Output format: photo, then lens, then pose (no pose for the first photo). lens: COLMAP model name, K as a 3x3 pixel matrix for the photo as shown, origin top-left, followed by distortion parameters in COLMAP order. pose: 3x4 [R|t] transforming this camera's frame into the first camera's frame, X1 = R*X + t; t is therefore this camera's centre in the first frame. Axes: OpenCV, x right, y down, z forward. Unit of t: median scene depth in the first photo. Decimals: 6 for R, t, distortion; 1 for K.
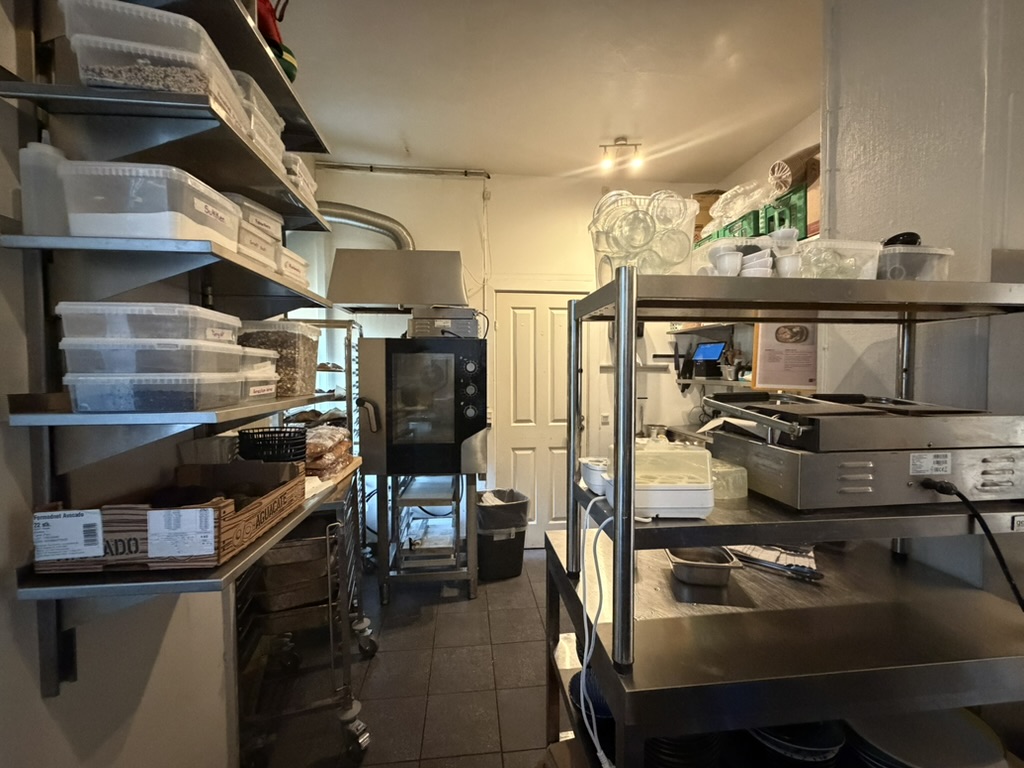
lens RADIAL K [[404.8, 0, 512.0], [0, 404.8, 384.0], [0, 0, 1]] dist [-0.001224, -0.000035]
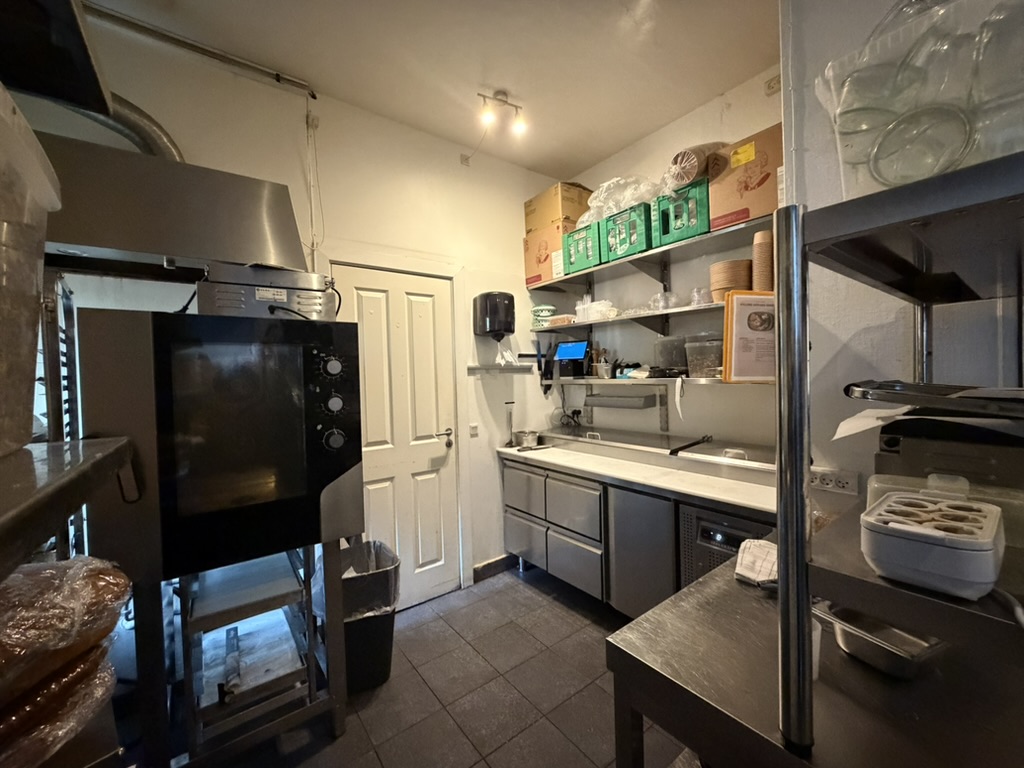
lens RADIAL K [[404.8, 0, 512.0], [0, 404.8, 384.0], [0, 0, 1]] dist [-0.001224, -0.000035]
pose [[0.858125, -0.034813, 0.512259, -0.160260], [0.044982, 0.998960, -0.007463, 0.000798], [-0.511467, 0.029447, 0.858798, 0.287815]]
